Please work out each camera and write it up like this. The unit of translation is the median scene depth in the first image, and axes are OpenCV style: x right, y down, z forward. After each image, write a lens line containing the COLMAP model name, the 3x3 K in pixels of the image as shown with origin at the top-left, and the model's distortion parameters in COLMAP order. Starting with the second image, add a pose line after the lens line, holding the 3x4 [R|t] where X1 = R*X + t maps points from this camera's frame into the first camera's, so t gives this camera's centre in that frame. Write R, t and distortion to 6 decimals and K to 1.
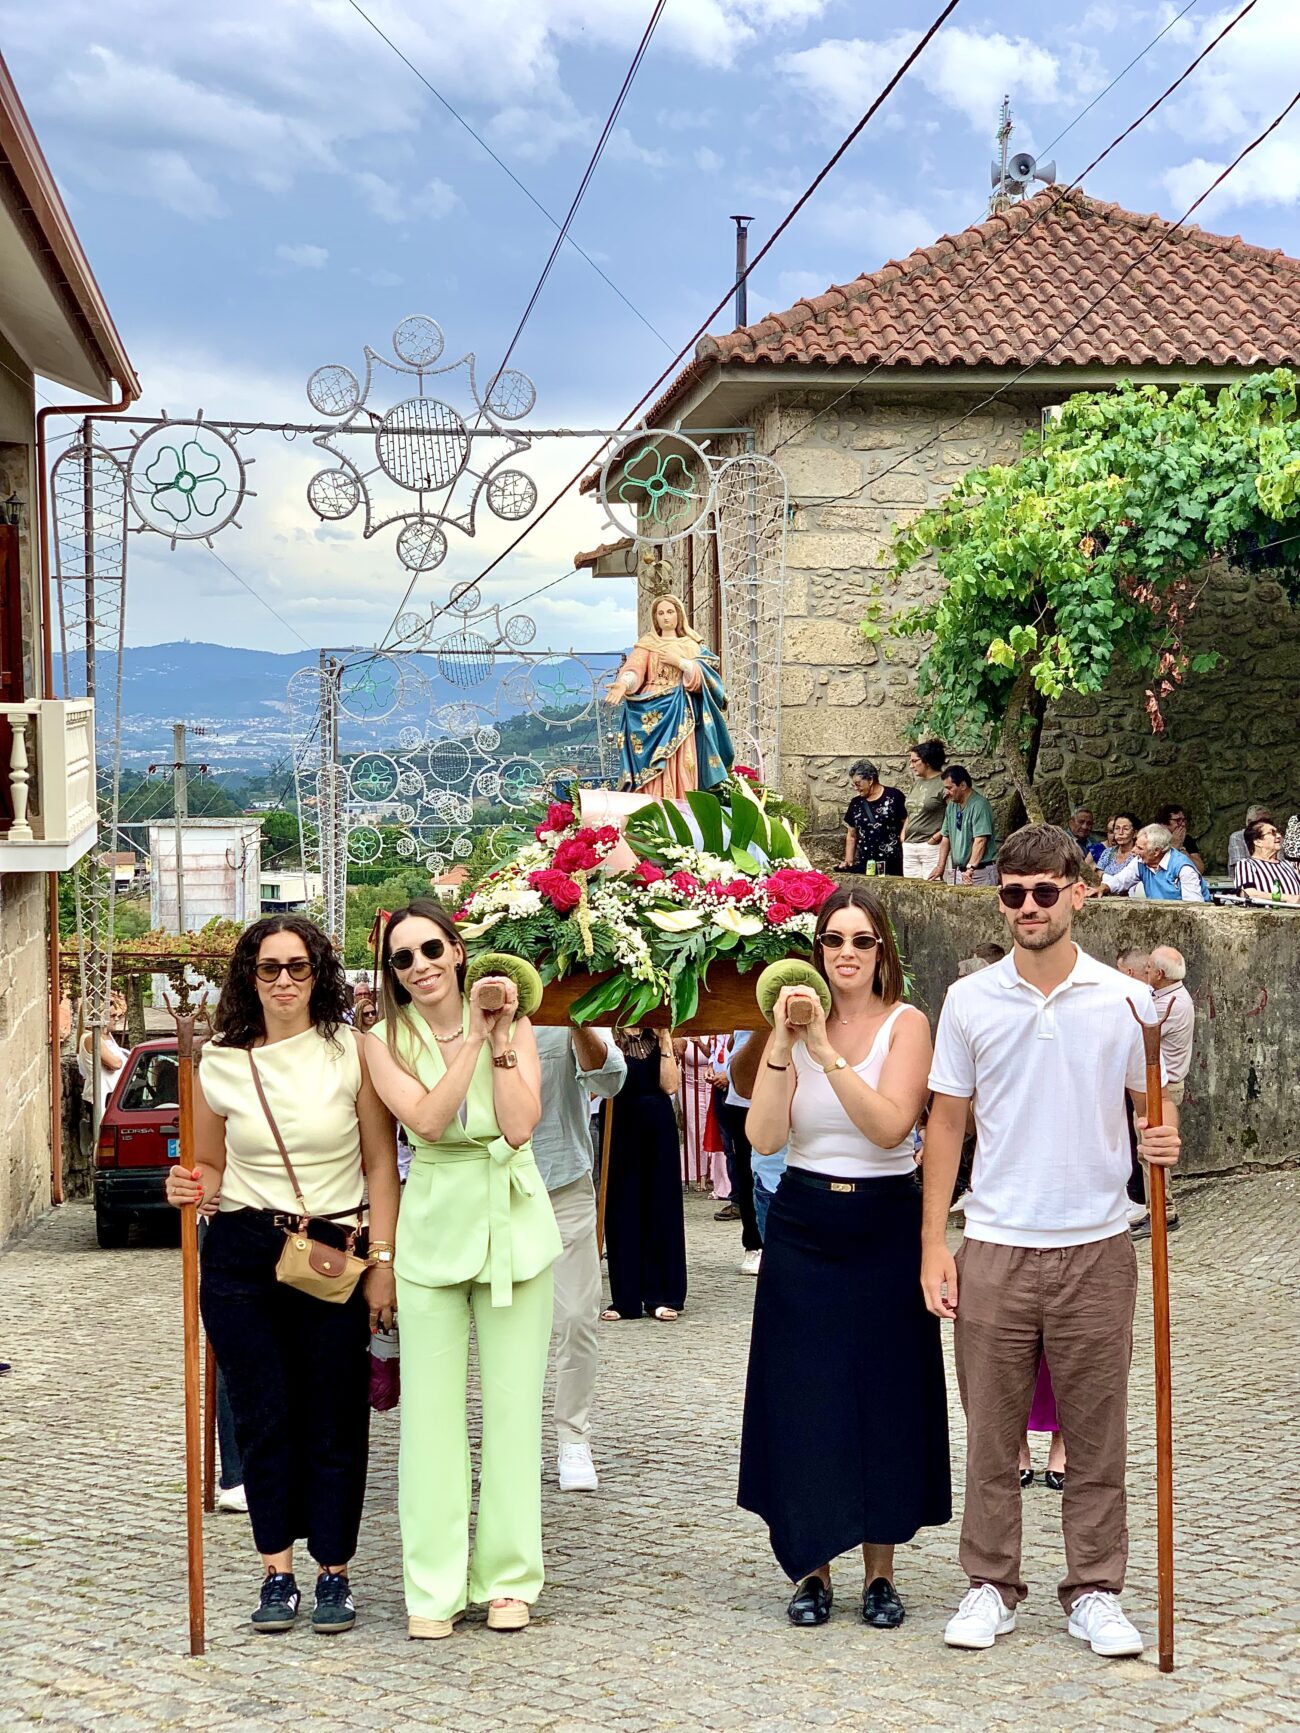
lens RADIAL K [[2591.7, 0, 661.2], [0, 2591.7, 846.3], [0, 0, 1]] dist [0.005182, 1.074820]
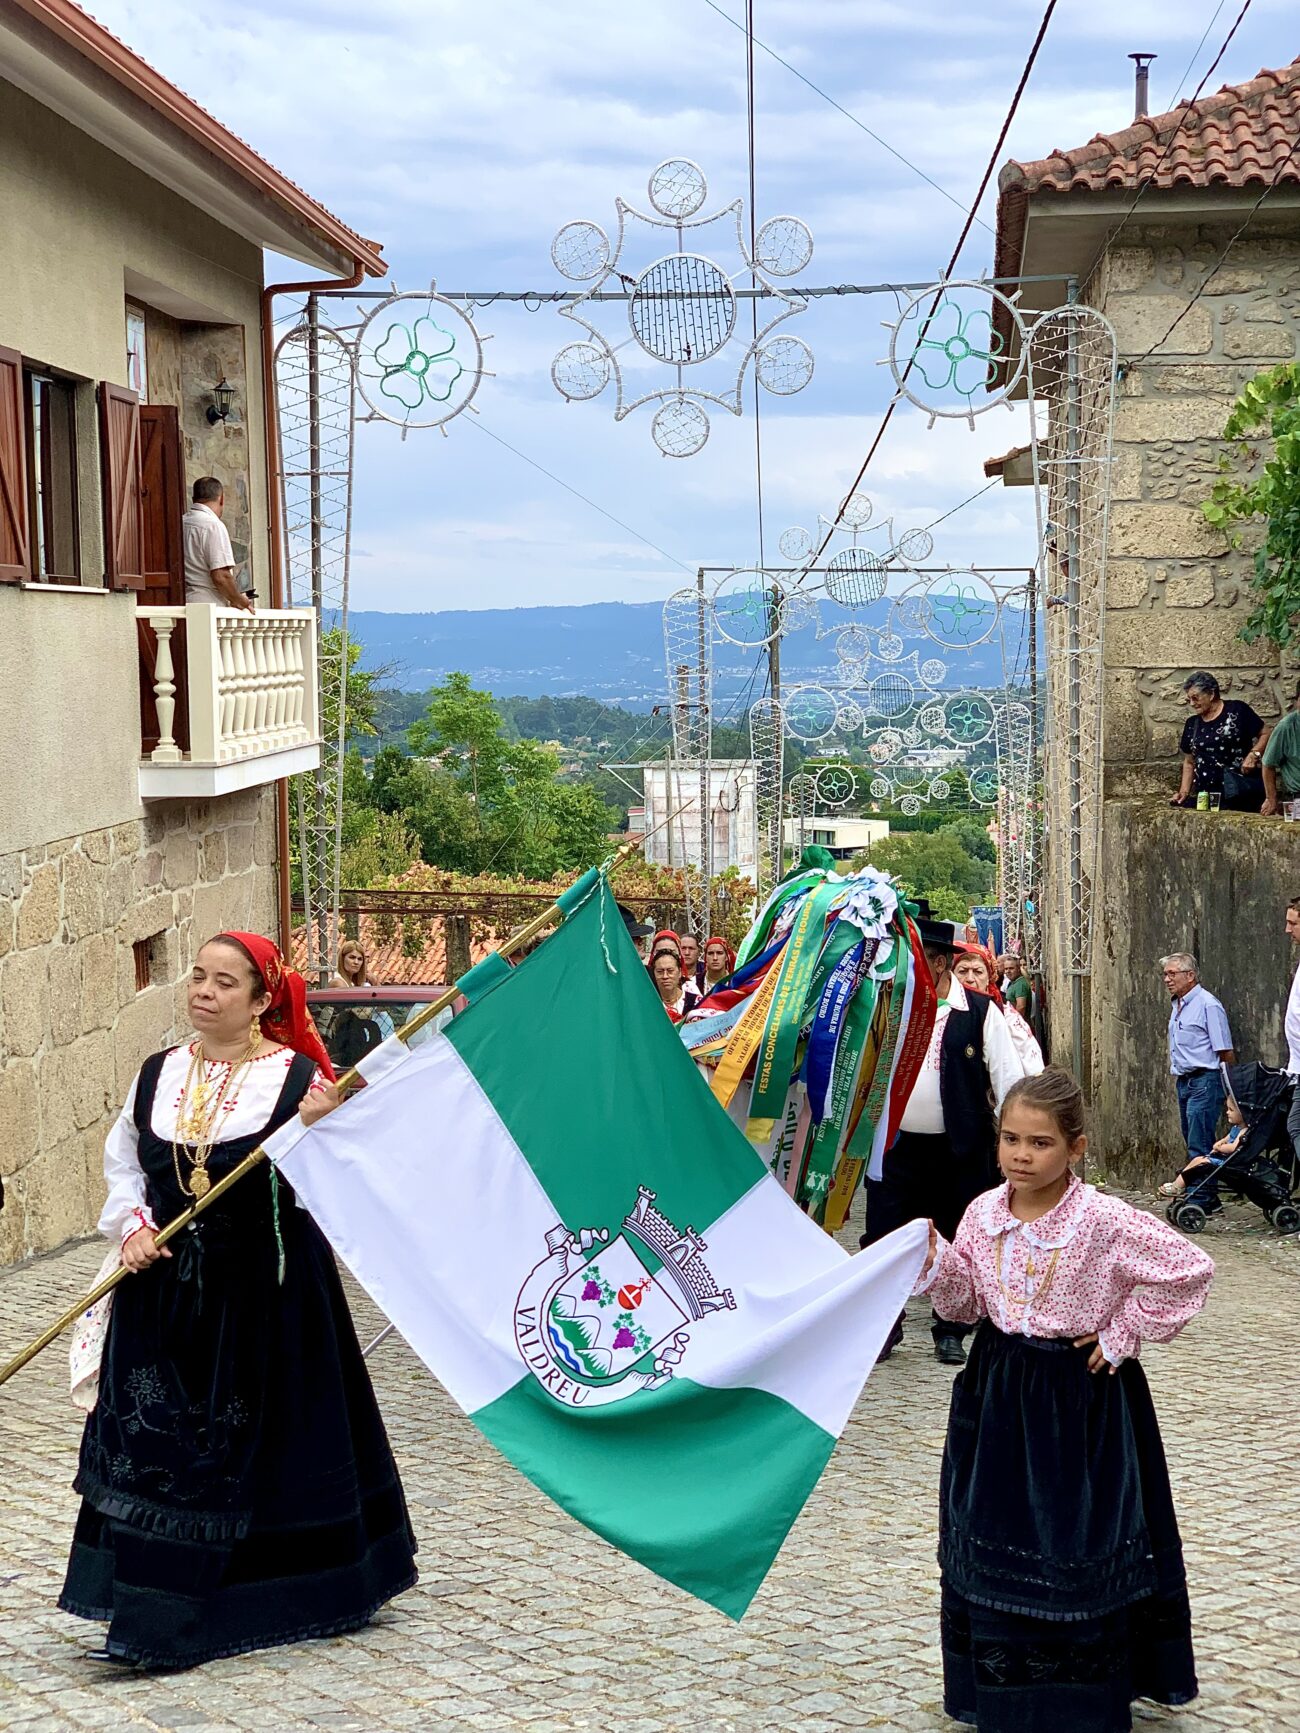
lens RADIAL K [[2567.8, 0, 609.8], [0, 2567.8, 856.2], [0, 0, 1]] dist [0.206050, -0.790684]
pose [[0.971482, 0.010918, -0.236861, 0.091600], [-0.005155, 0.999676, 0.024940, 0.006105], [0.237057, -0.023008, 0.971223, 0.151144]]
